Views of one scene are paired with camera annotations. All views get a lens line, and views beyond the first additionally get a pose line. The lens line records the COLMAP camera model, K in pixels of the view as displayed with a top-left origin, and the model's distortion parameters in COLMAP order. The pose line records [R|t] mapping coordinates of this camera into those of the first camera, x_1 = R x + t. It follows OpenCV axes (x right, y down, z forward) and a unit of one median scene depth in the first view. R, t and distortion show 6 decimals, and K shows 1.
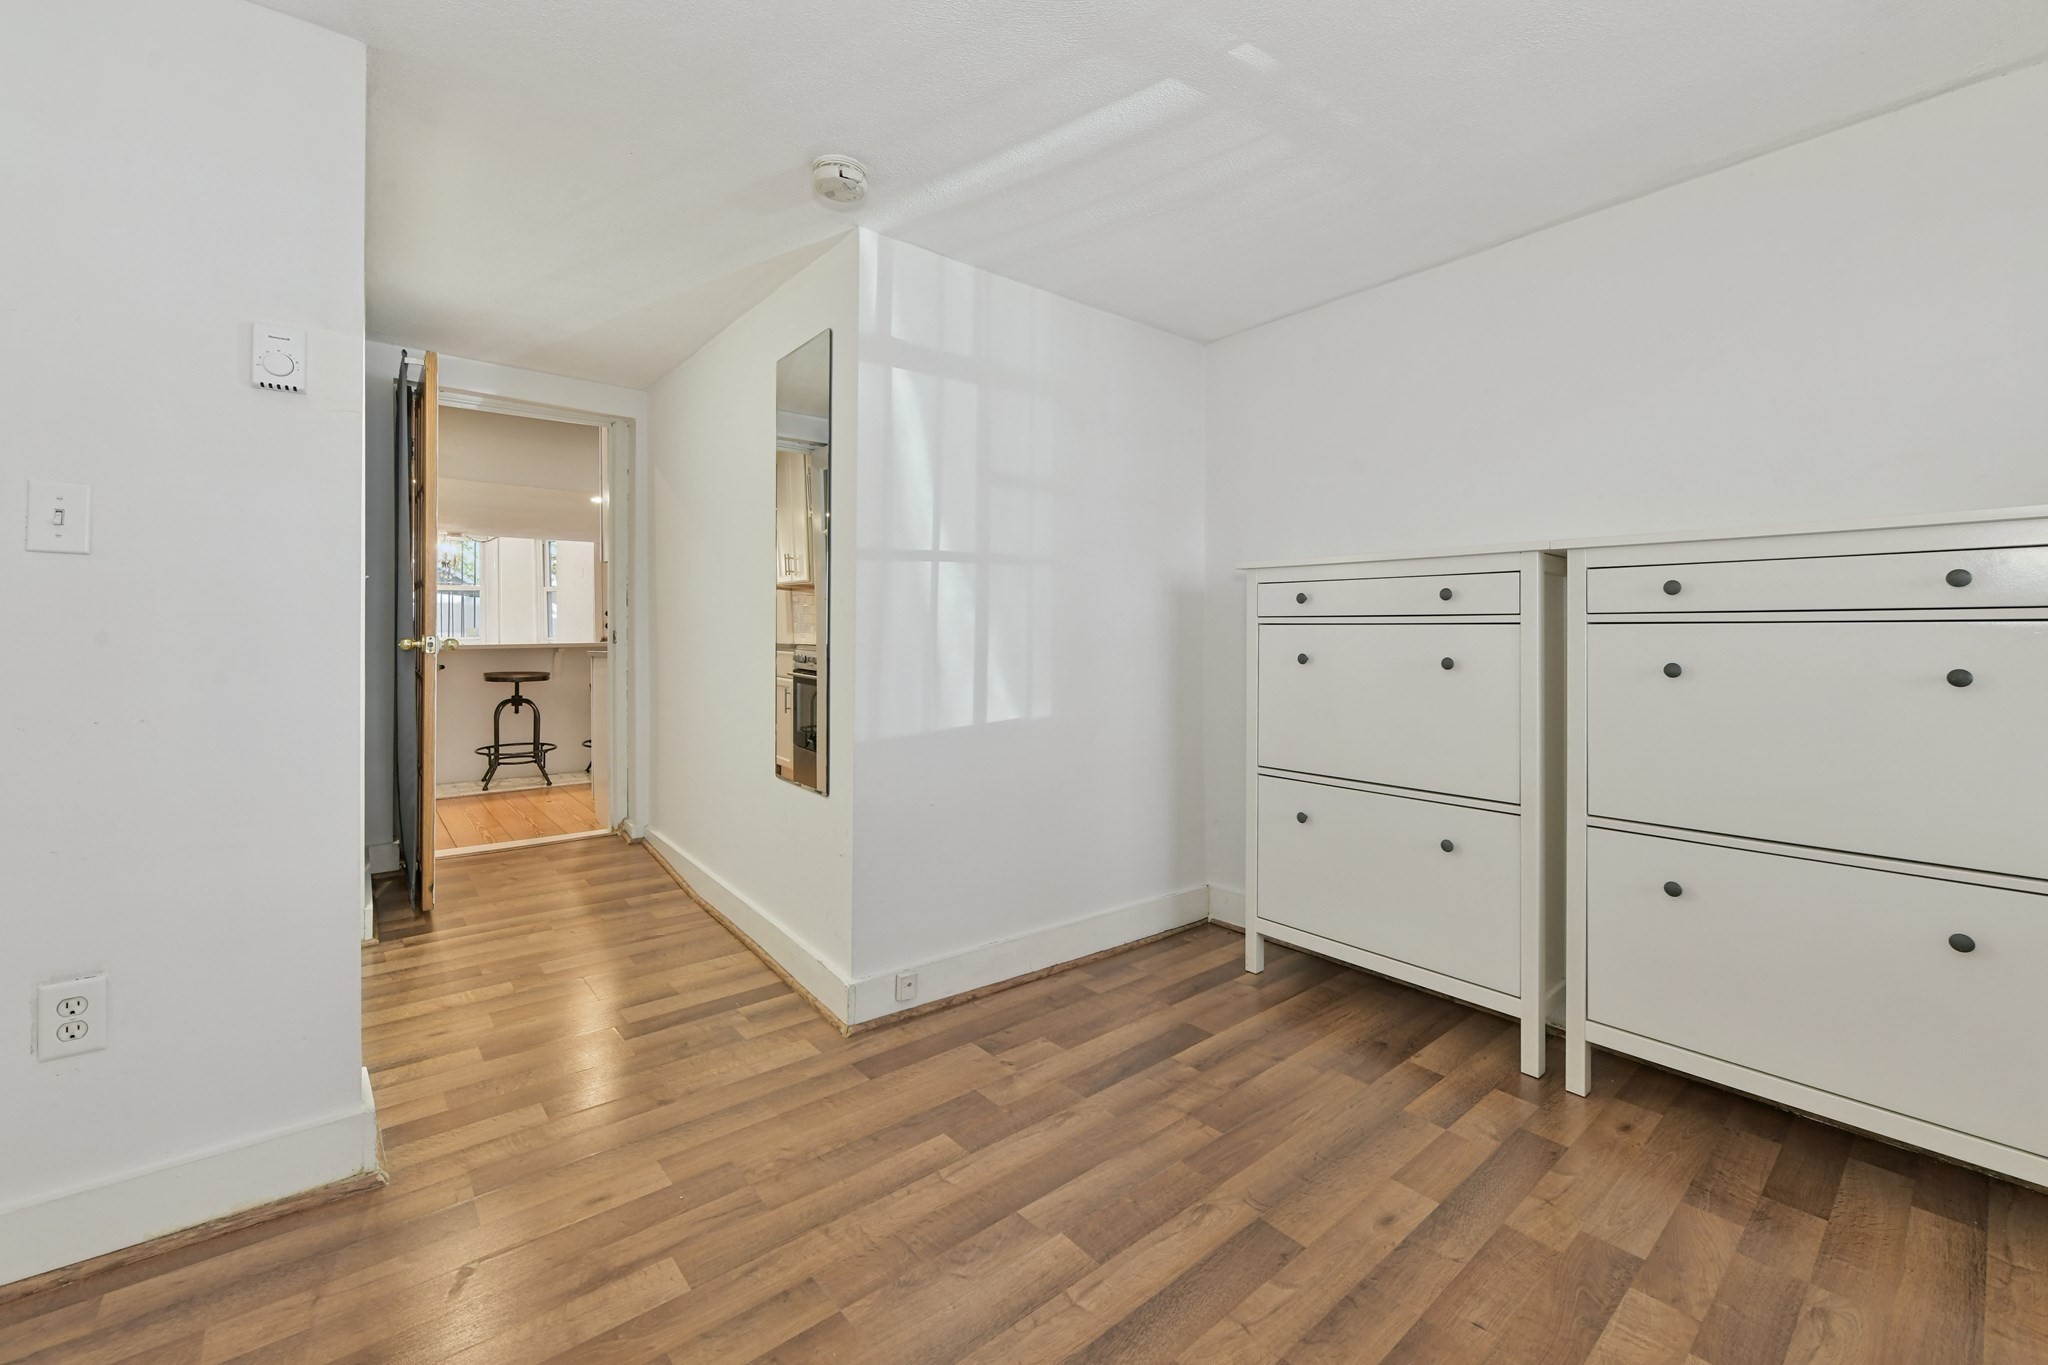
lens RADIAL K [[837.9, 0, 1053.0], [0, 837.9, 637.2], [0, 0, 1]] dist [-0.016600, -0.000352]
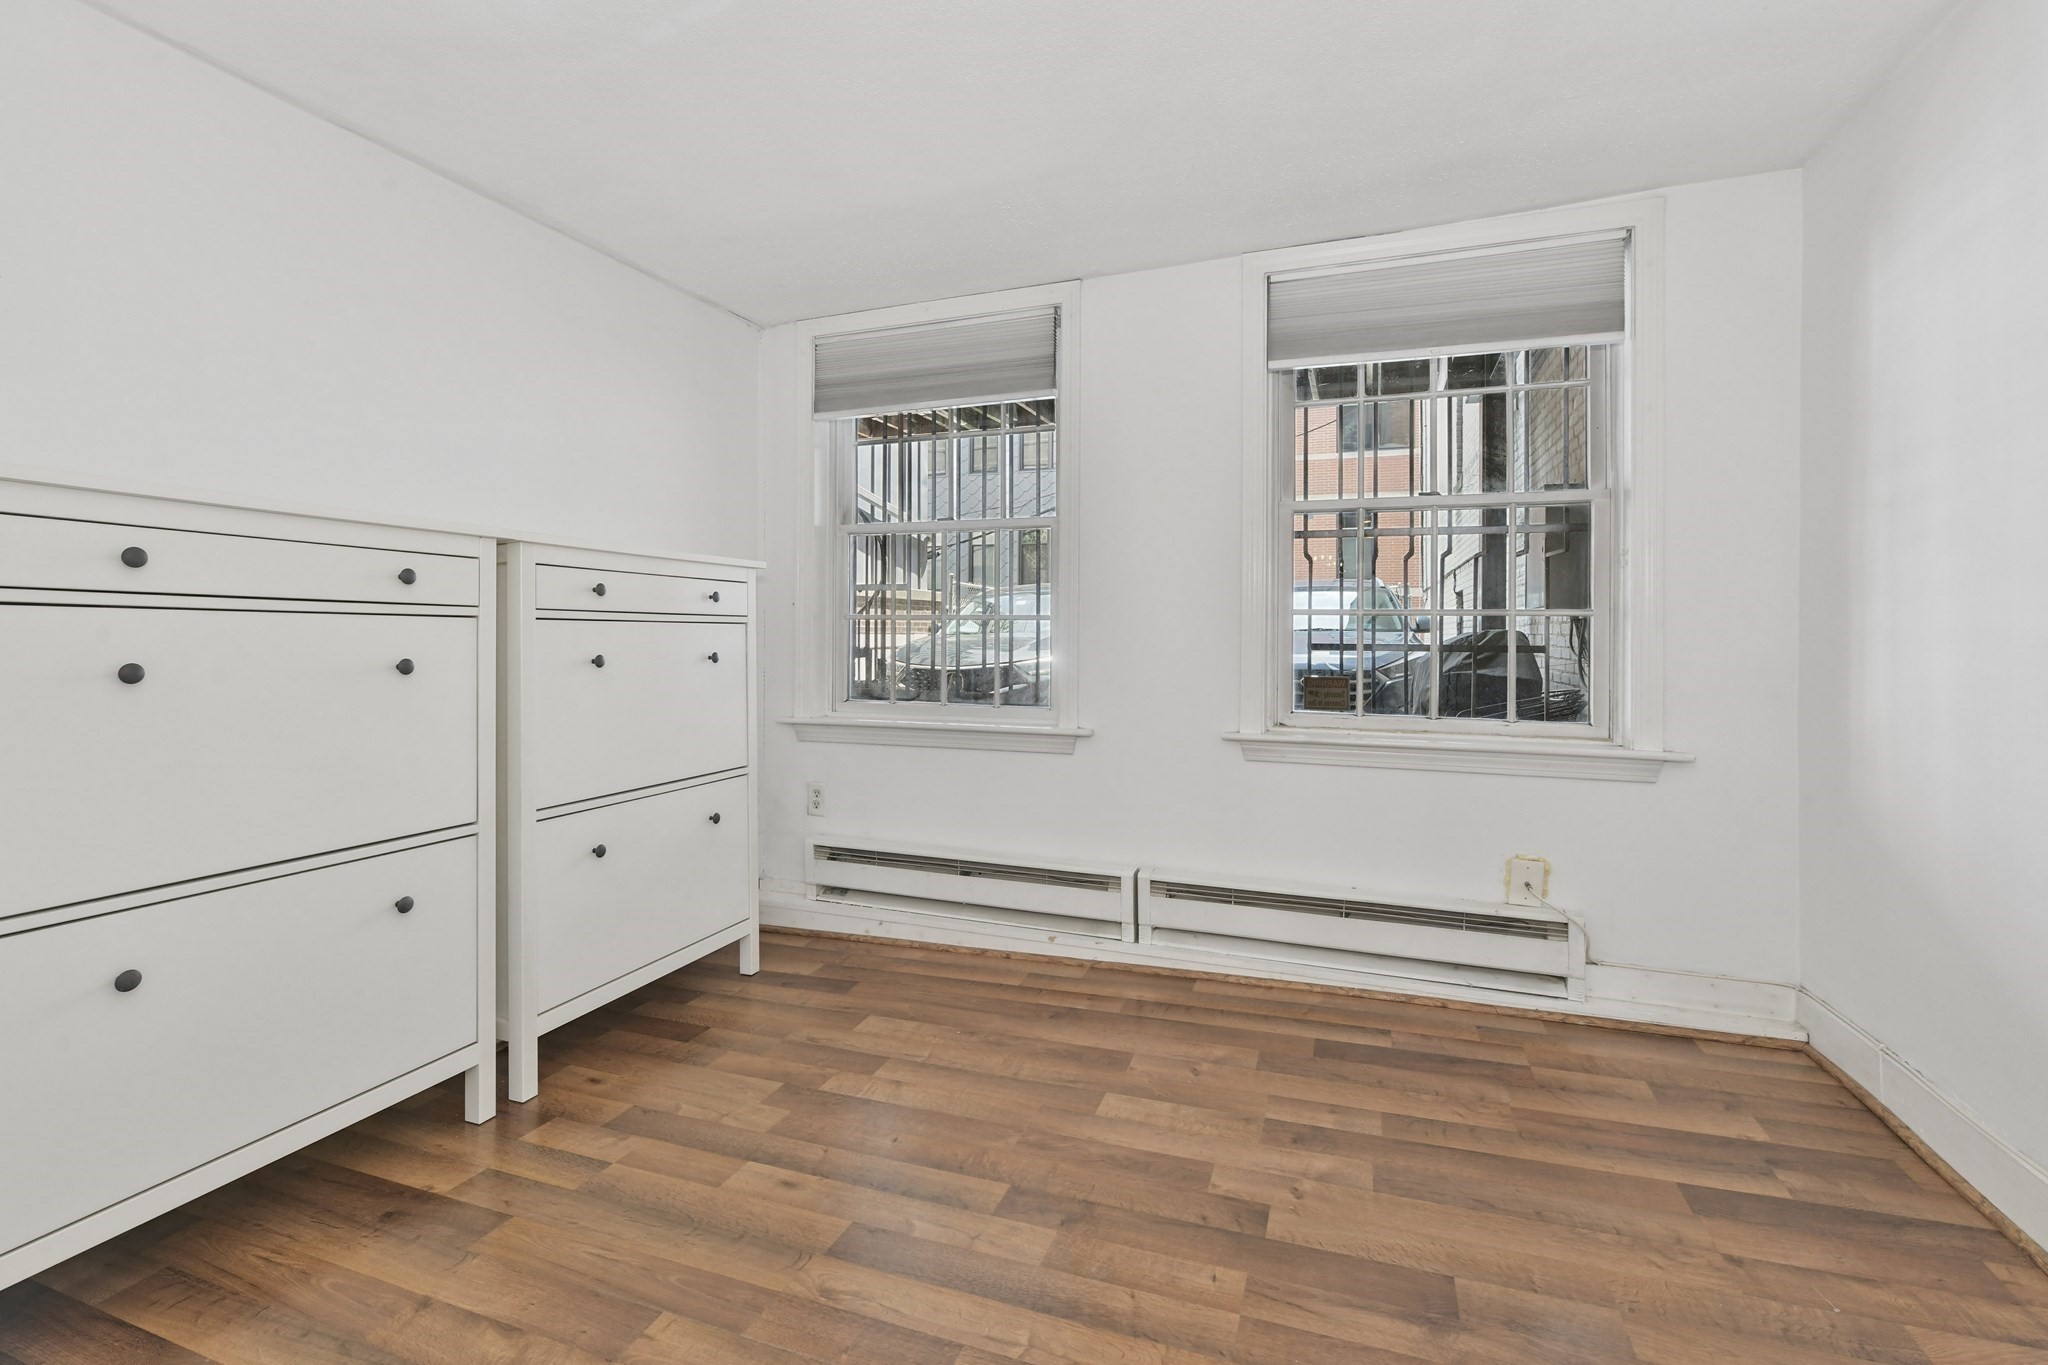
lens RADIAL K [[863.0, 0, 1031.5], [0, 863.0, 634.6], [0, 0, 1]] dist [-0.006361, -0.001490]
pose [[-0.463237, -0.002913, 0.886230, -0.551817], [0.005357, 0.999967, 0.006087, -0.000020], [-0.886218, 0.007568, -0.463206, 0.958395]]
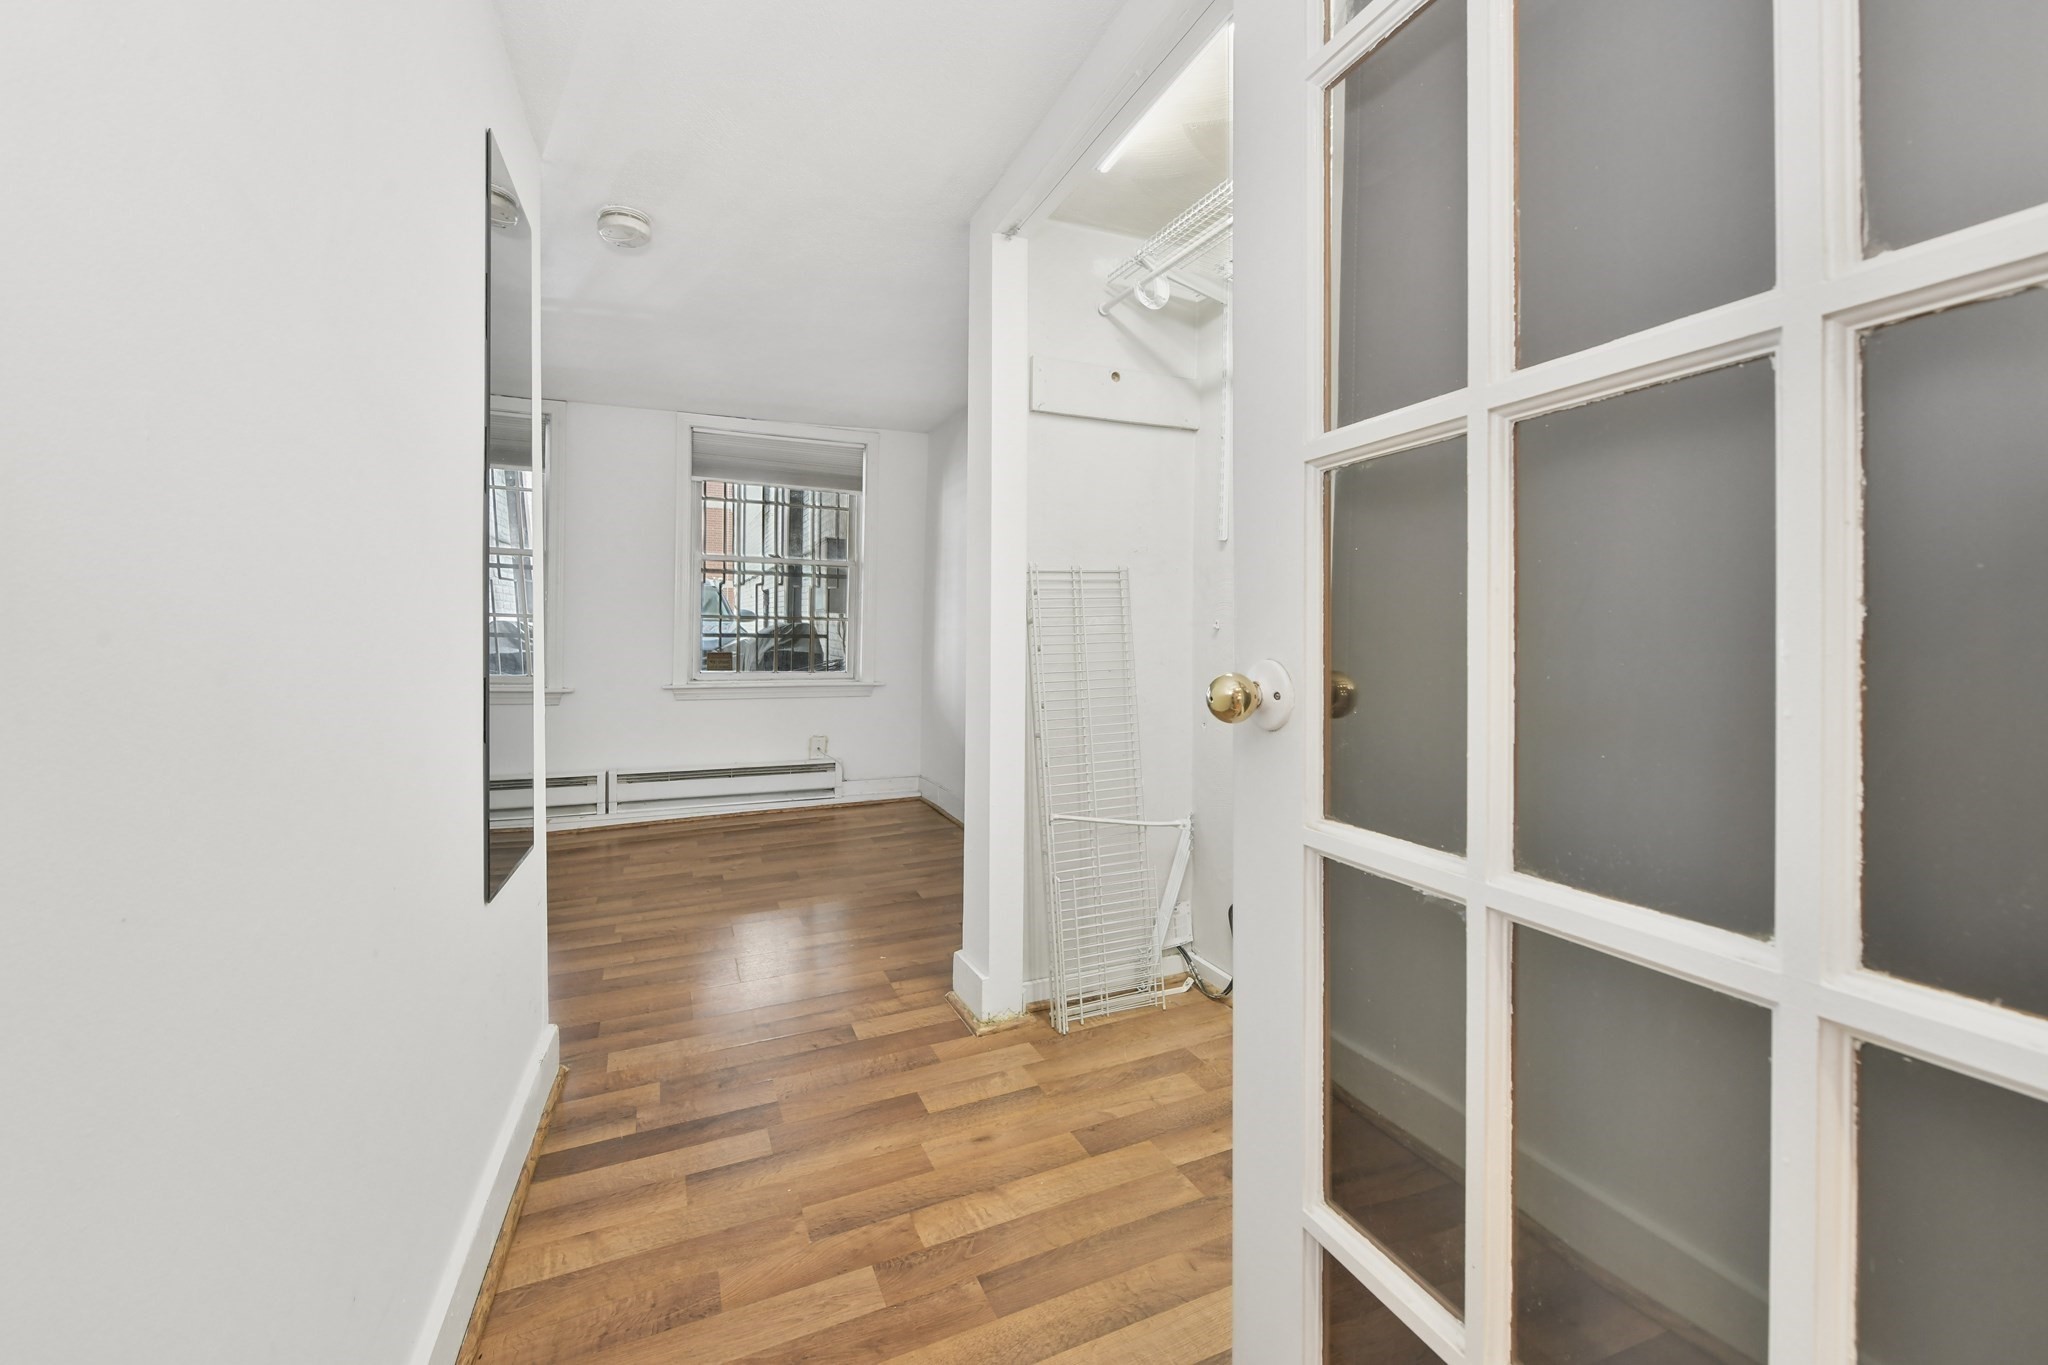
lens RADIAL K [[837.9, 0, 1049.1], [0, 837.9, 620.3], [0, 0, 1]] dist [-0.016600, -0.000352]
pose [[-0.959340, -0.013075, 0.281950, -1.065495], [-0.012651, 0.999914, 0.003326, -0.028405], [-0.281969, -0.000376, -0.959423, 1.821424]]
